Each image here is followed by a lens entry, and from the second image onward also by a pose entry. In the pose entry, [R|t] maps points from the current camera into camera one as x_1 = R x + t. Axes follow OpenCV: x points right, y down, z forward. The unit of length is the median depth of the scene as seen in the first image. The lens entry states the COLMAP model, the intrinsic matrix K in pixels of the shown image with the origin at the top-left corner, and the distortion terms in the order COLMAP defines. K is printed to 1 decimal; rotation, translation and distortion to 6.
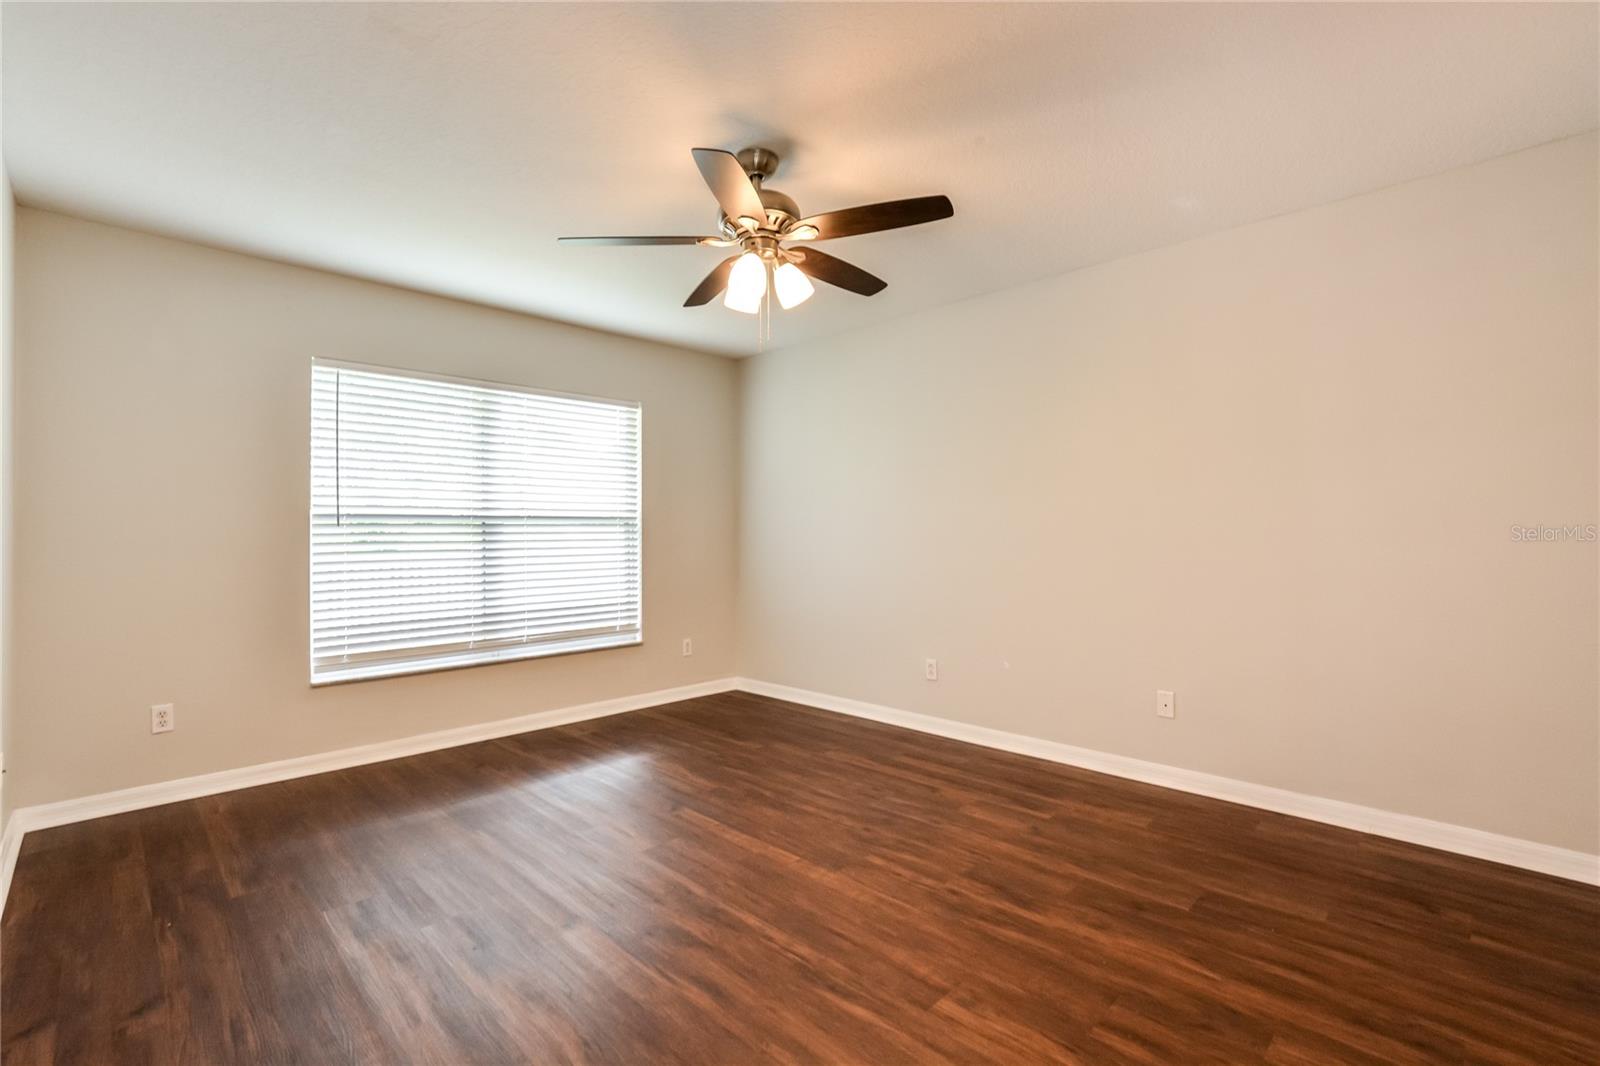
lens RADIAL K [[708.7, 0, 794.6], [0, 708.7, 535.1], [0, 0, 1]] dist [-0.004800, -0.000587]
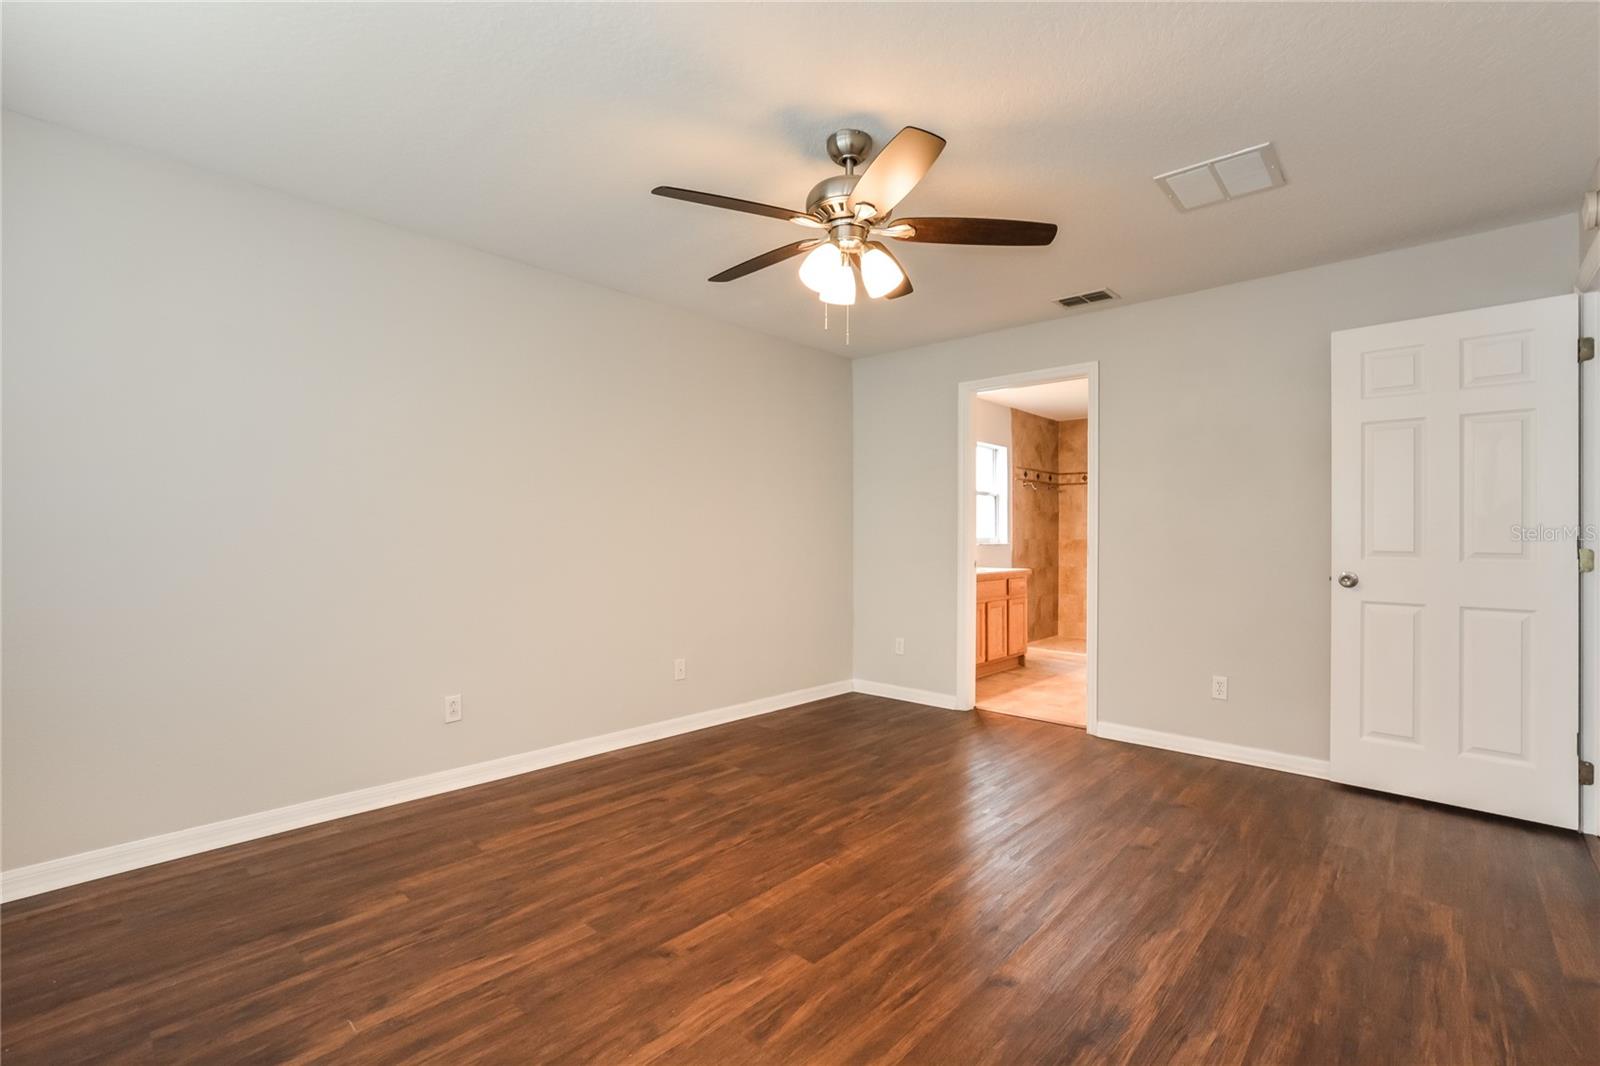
lens RADIAL K [[708.7, 0, 794.5], [0, 708.7, 536.9], [0, 0, 1]] dist [-0.004800, -0.000587]
pose [[-0.039249, 0.008911, 0.999190, -0.821232], [-0.005209, 0.999945, -0.009122, 0.010510], [-0.999216, -0.005563, -0.039200, 0.906115]]
